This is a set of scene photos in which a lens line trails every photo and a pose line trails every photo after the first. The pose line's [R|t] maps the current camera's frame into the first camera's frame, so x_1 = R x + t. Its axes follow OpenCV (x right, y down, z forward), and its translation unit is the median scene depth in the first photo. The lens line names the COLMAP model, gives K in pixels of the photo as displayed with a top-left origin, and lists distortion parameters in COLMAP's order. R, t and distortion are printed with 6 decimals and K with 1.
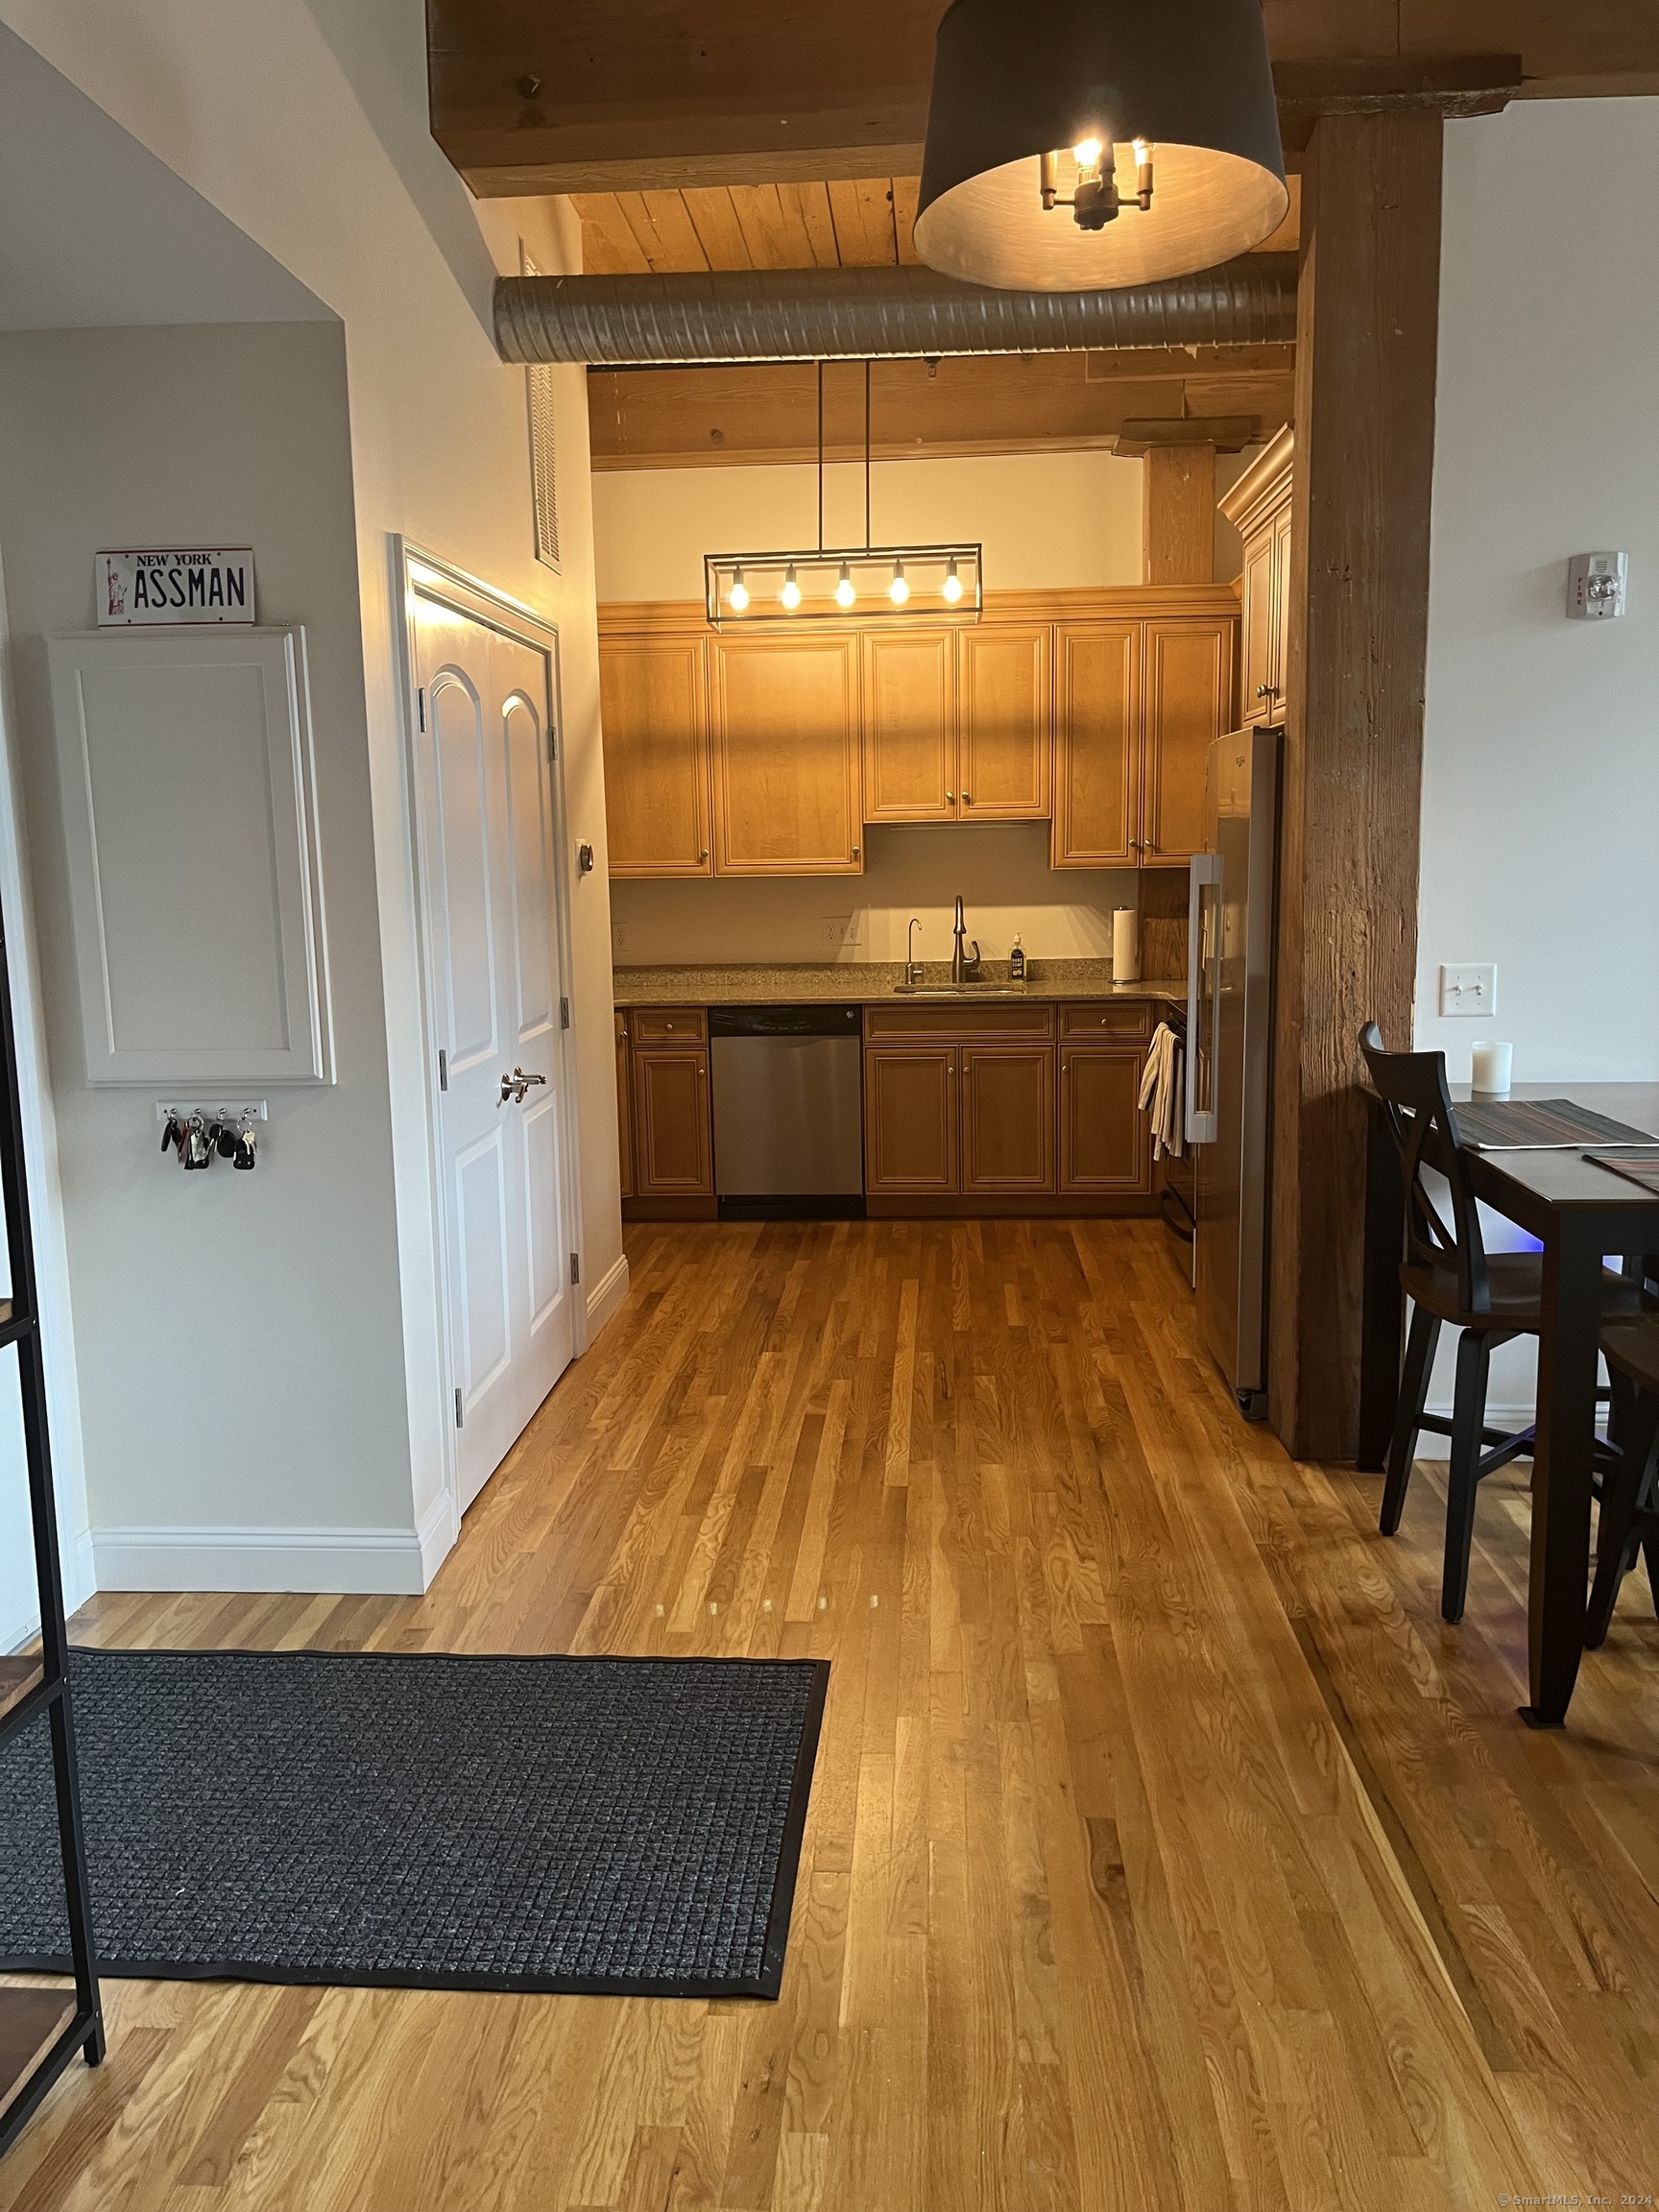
lens RADIAL K [[1674.5, 0, 841.2], [0, 1674.5, 1107.8], [0, 0, 1]] dist [0.068504, -0.071248]
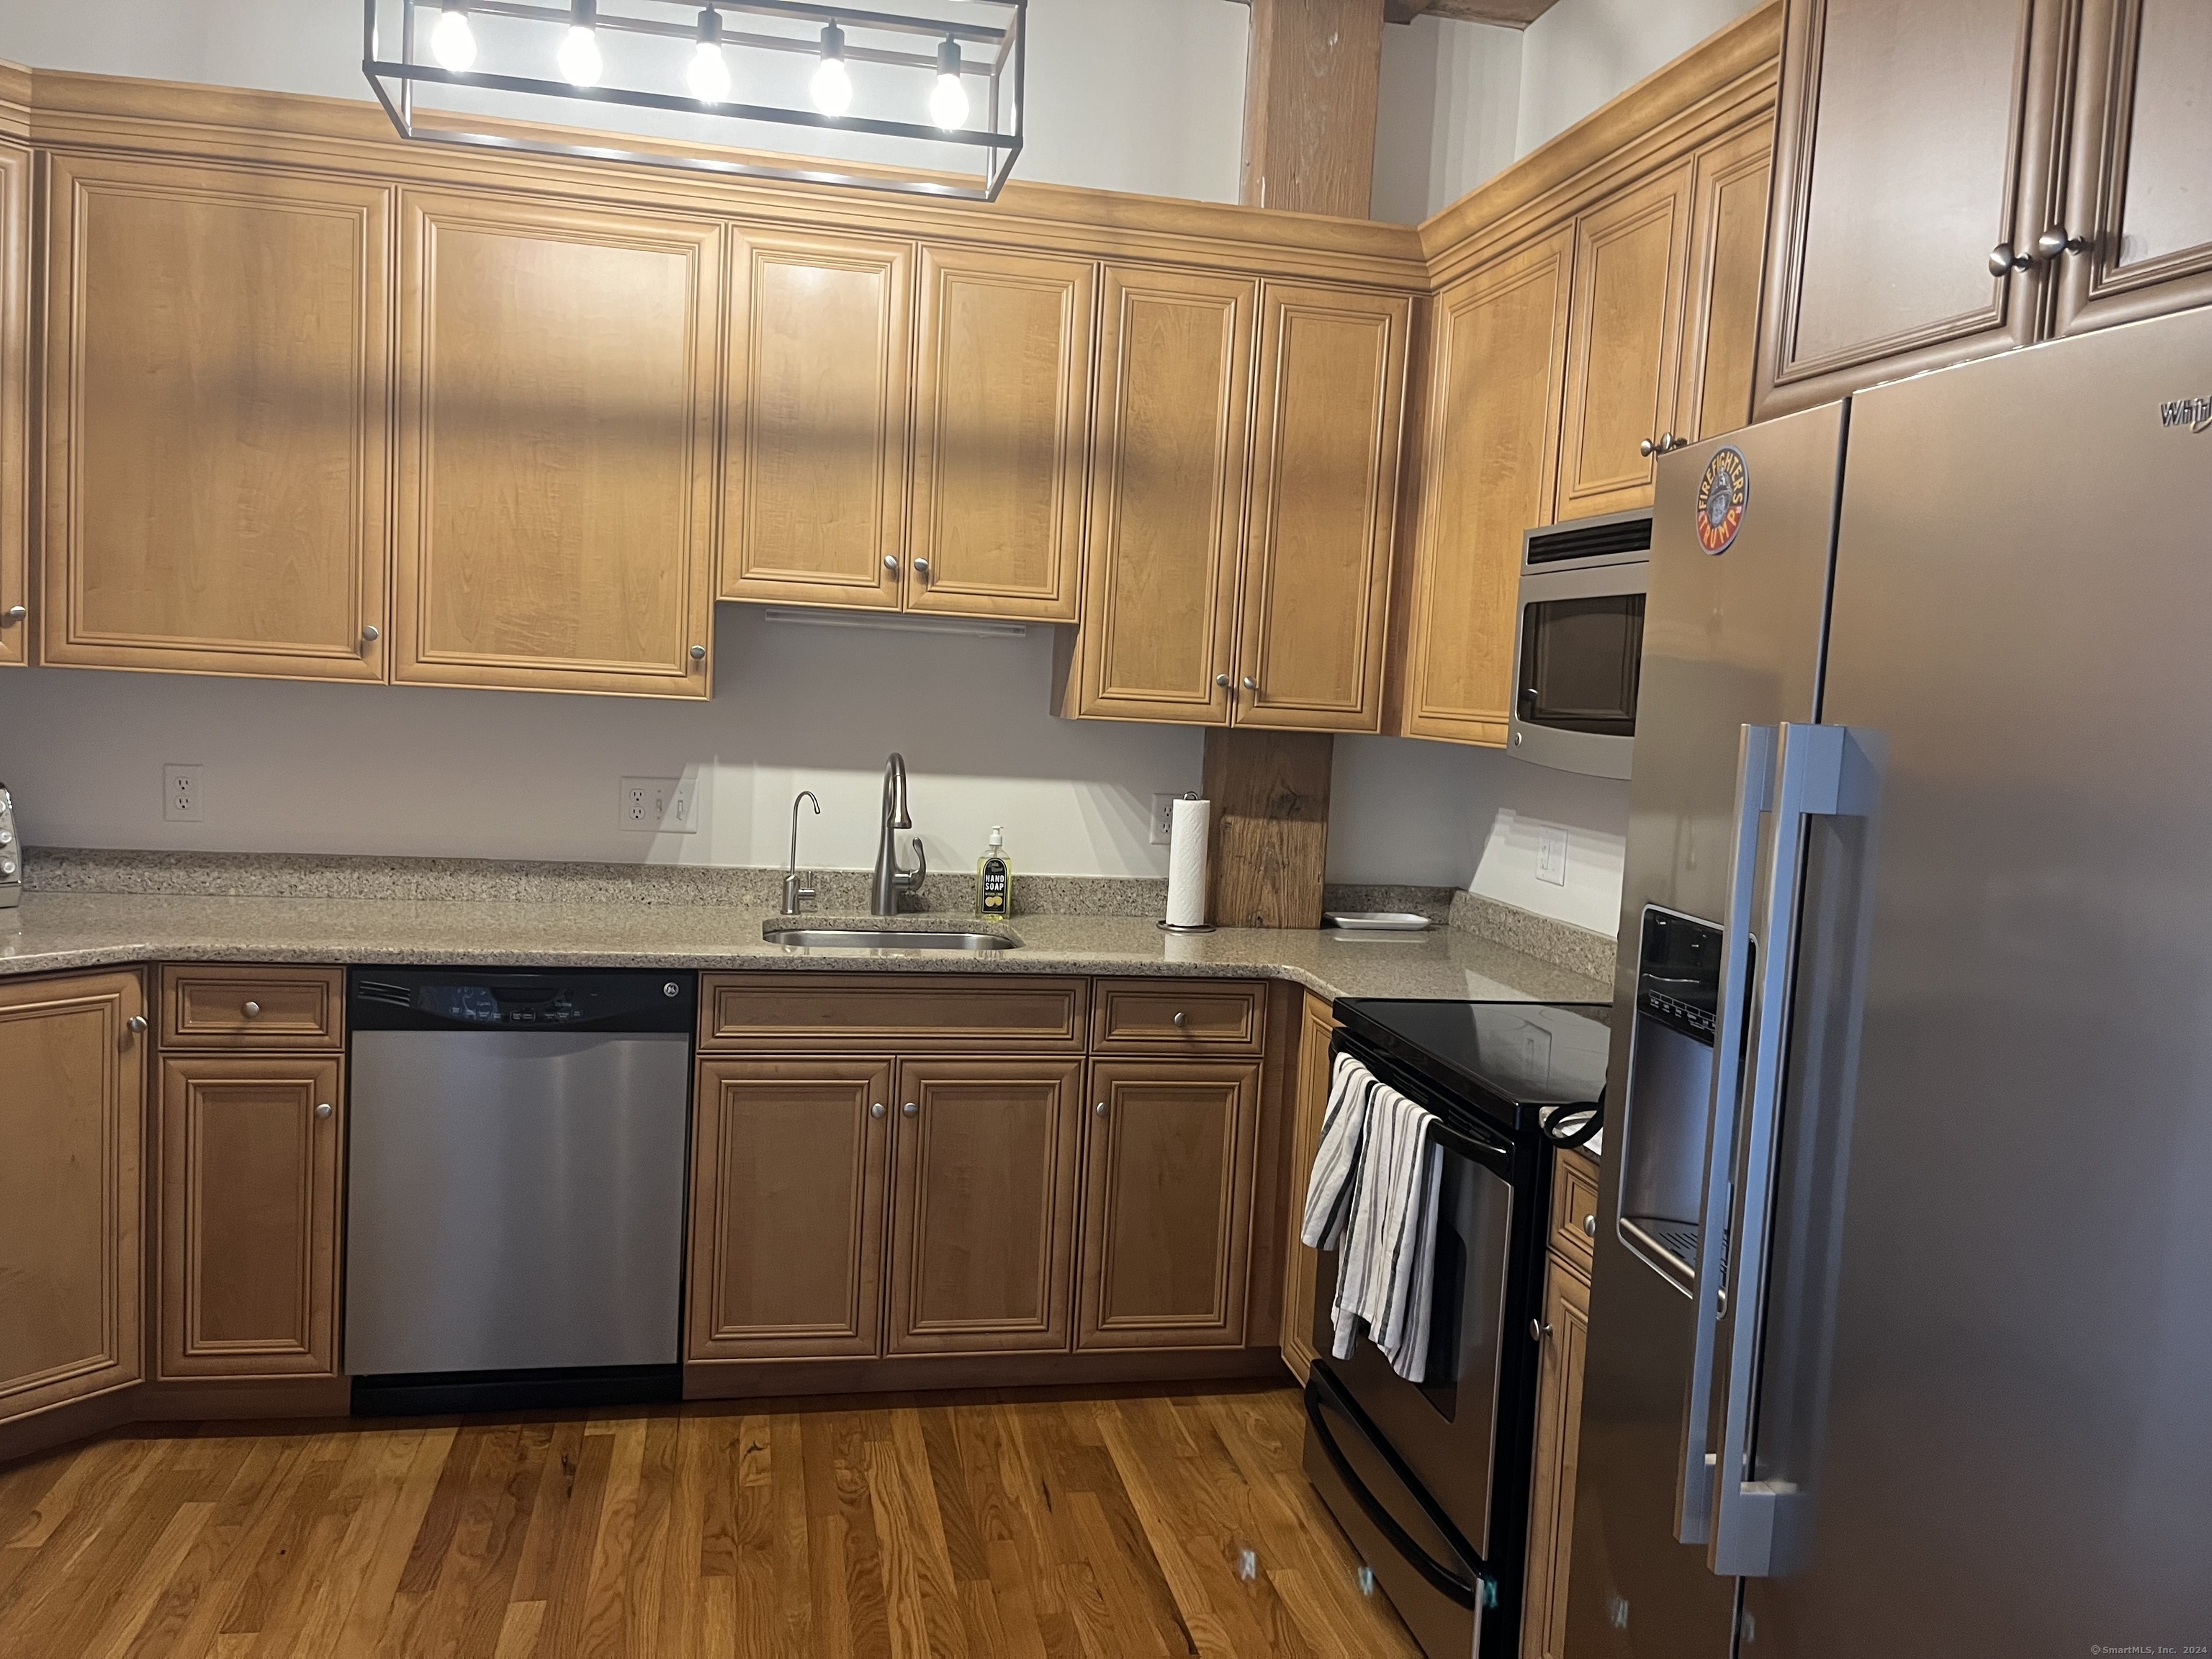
lens RADIAL K [[1674.5, 0, 1094.1], [0, 1674.5, 840.6], [0, 0, 1]] dist [0.068504, -0.071248]
pose [[0.963615, 0.048629, 0.262832, -0.006585], [-0.034151, 0.997651, -0.059377, -0.072042], [-0.265102, 0.048241, 0.963013, 0.490466]]
